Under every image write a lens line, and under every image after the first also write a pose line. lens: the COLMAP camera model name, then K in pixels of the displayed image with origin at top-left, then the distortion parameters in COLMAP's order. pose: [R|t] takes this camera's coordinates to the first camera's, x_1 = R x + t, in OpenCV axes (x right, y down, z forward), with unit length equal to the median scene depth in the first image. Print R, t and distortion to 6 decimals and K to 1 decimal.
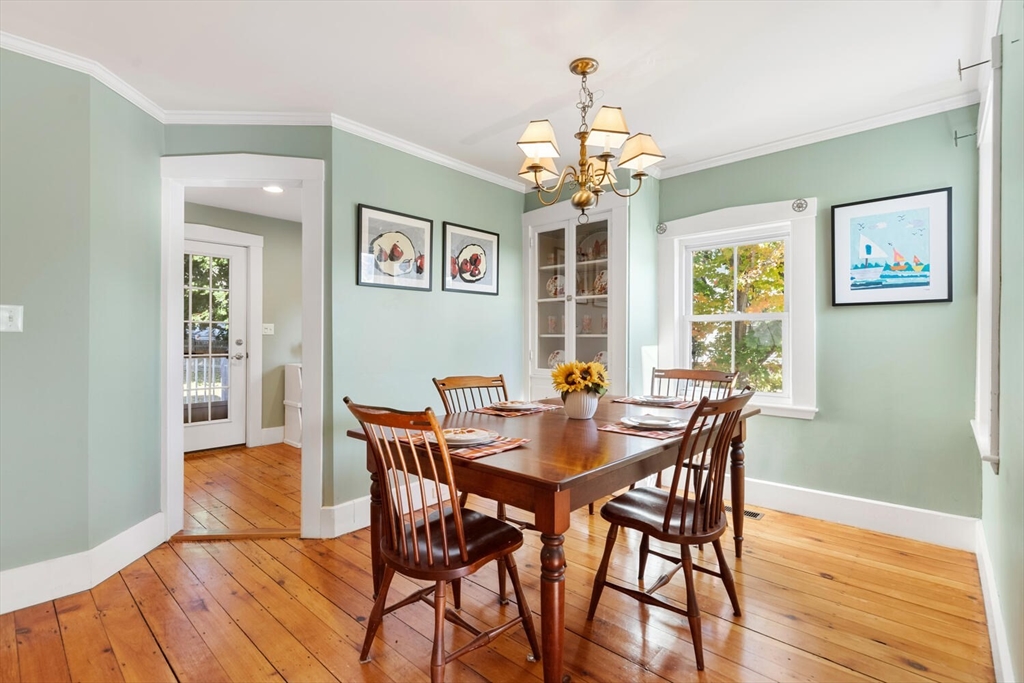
lens RADIAL K [[473.5, 0, 510.5], [0, 473.5, 341.0], [0, 0, 1]] dist [0.008877, -0.001194]
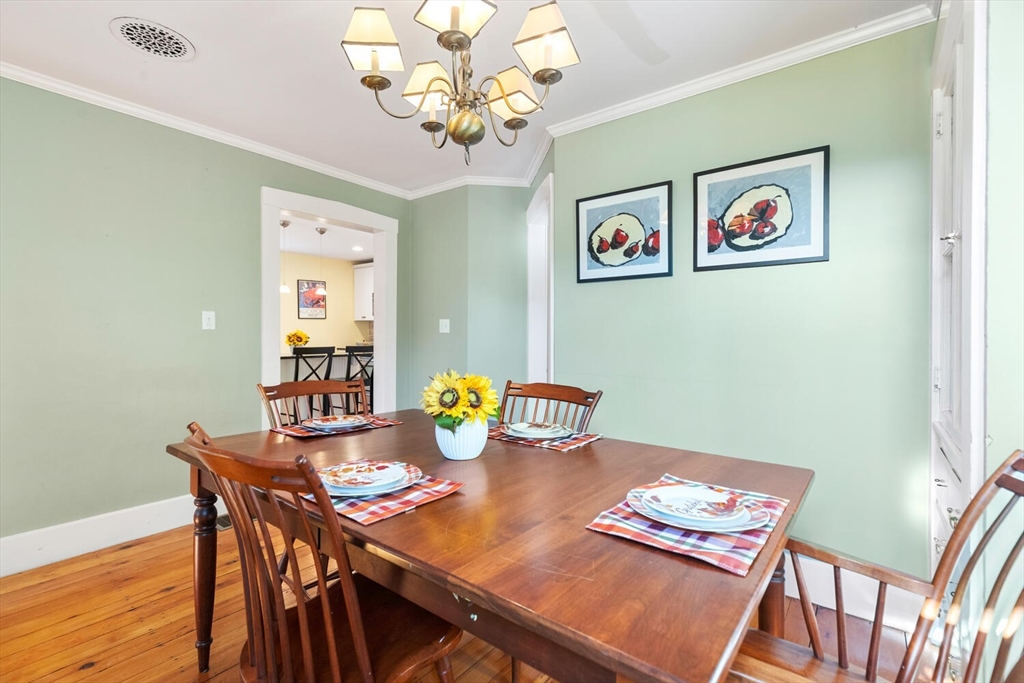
lens RADIAL K [[473.5, 0, 506.6], [0, 473.5, 334.2], [0, 0, 1]] dist [0.008877, -0.001194]
pose [[0.061598, 0.011661, -0.998033, 0.574601], [-0.000681, 0.999932, 0.011641, -0.020415], [0.998101, -0.000037, 0.061601, 0.696711]]
